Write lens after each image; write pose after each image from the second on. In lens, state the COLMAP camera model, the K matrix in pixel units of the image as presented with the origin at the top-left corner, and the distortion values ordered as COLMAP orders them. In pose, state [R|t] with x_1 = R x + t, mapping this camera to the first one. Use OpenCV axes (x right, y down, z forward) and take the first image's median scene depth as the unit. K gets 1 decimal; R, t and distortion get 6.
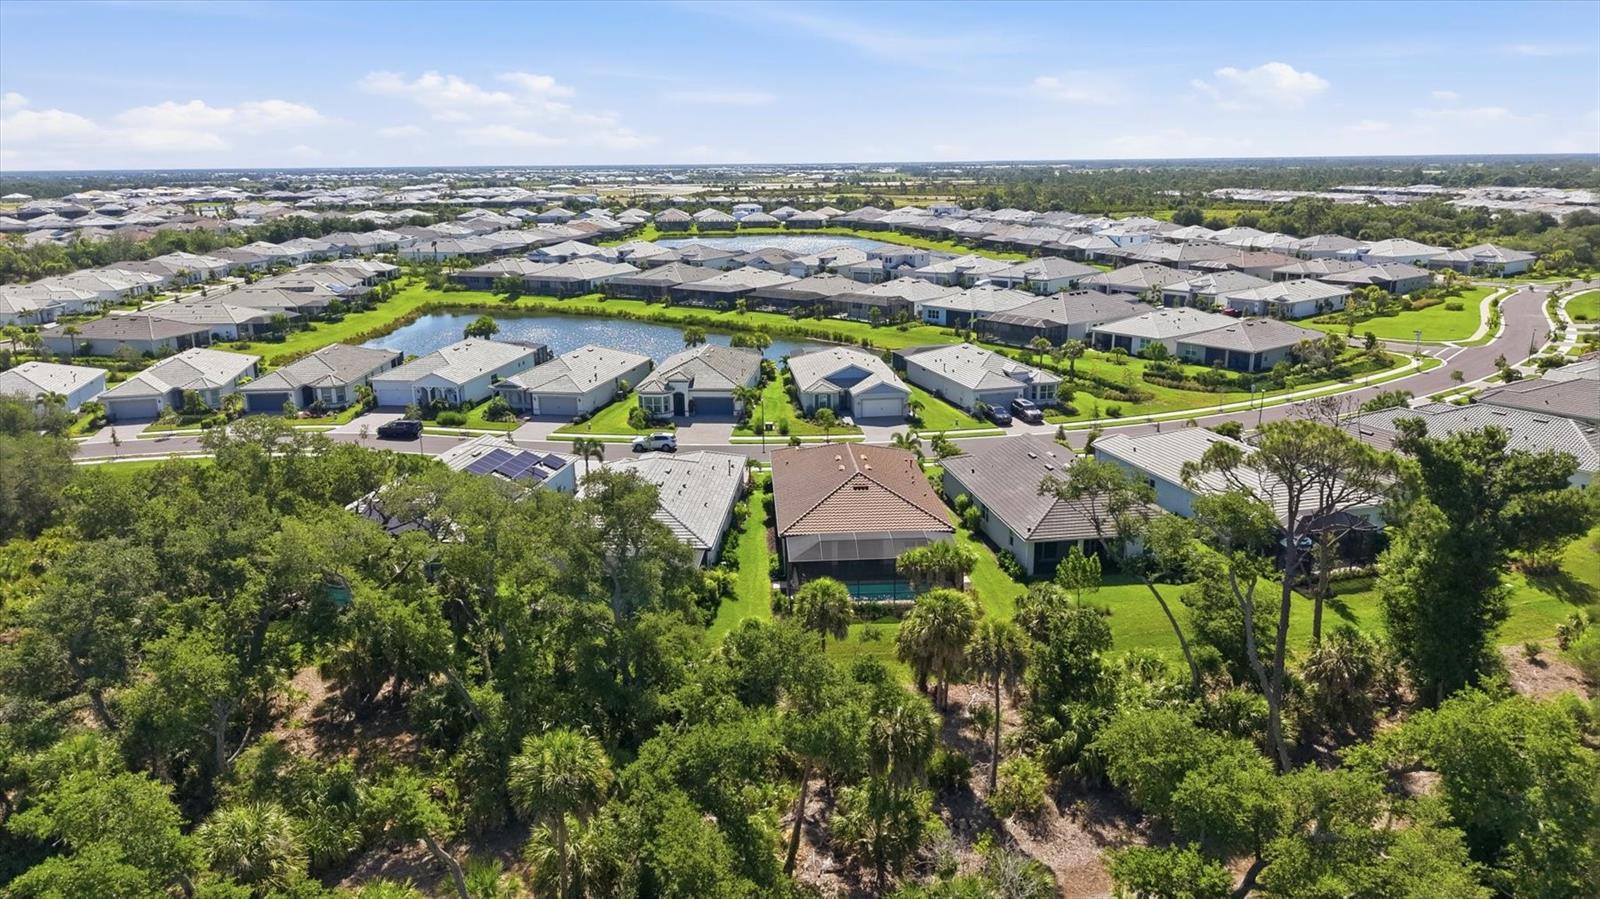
lens RADIAL K [[1063.5, 0, 800.0], [0, 1063.5, 449.5], [0, 0, 1]] dist [0.031606, -0.033445]
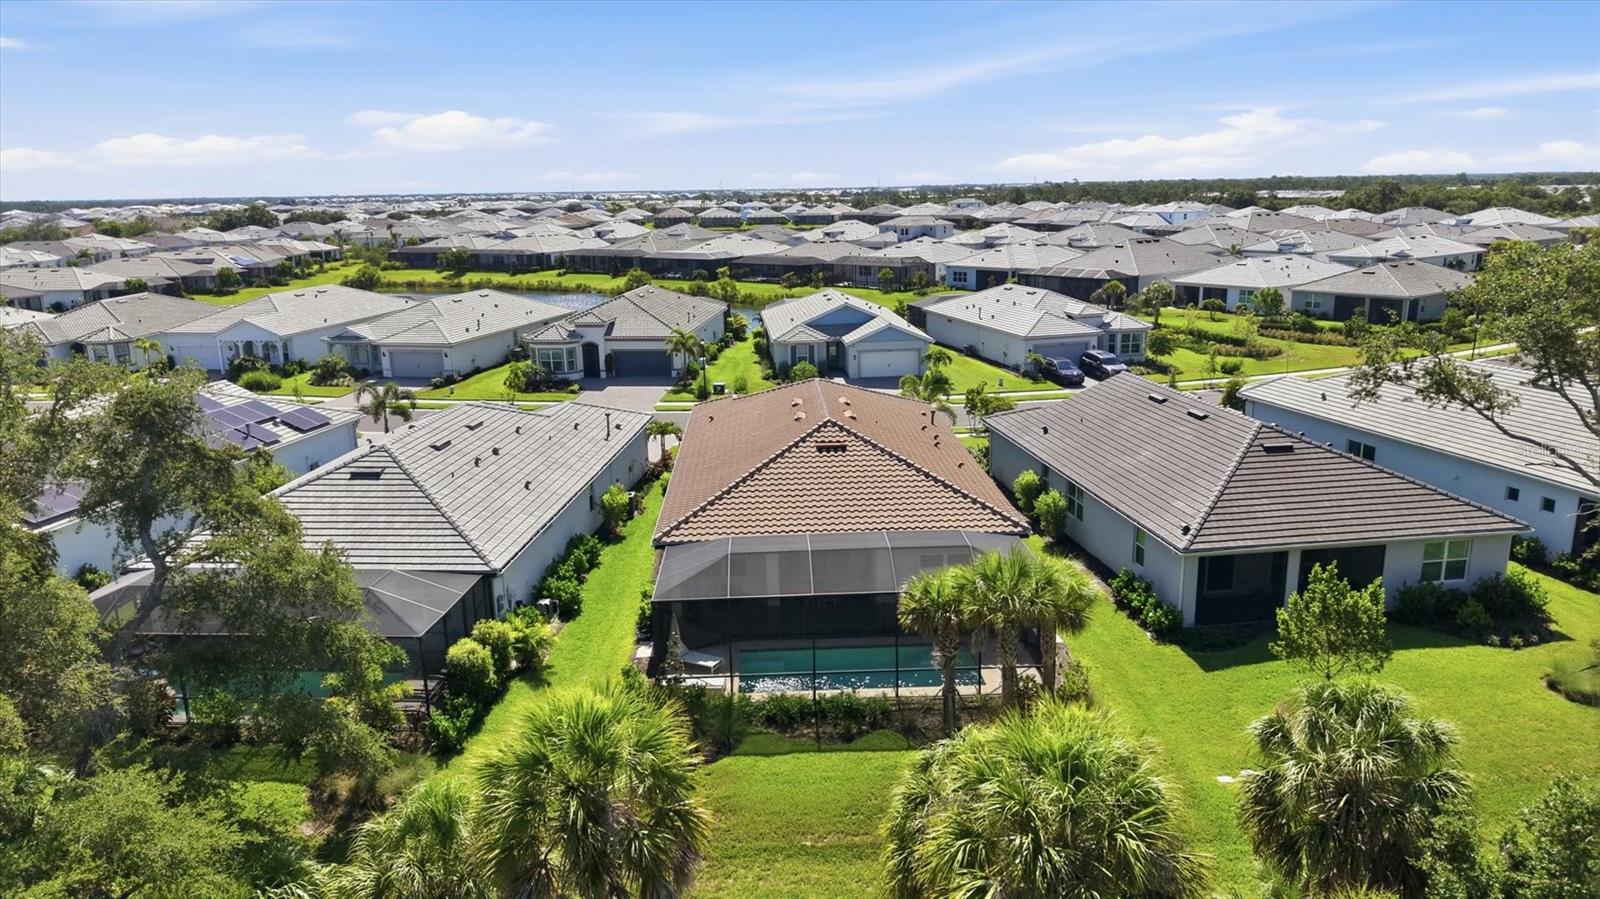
lens RADIAL K [[1063.5, 0, 800.0], [0, 1063.5, 449.5], [0, 0, 1]] dist [0.031606, -0.033445]
pose [[0.999790, -0.004201, -0.020065, 0.032943], [0.003753, 0.999745, -0.022282, 0.029962], [0.020154, 0.022202, 0.999550, 0.316729]]
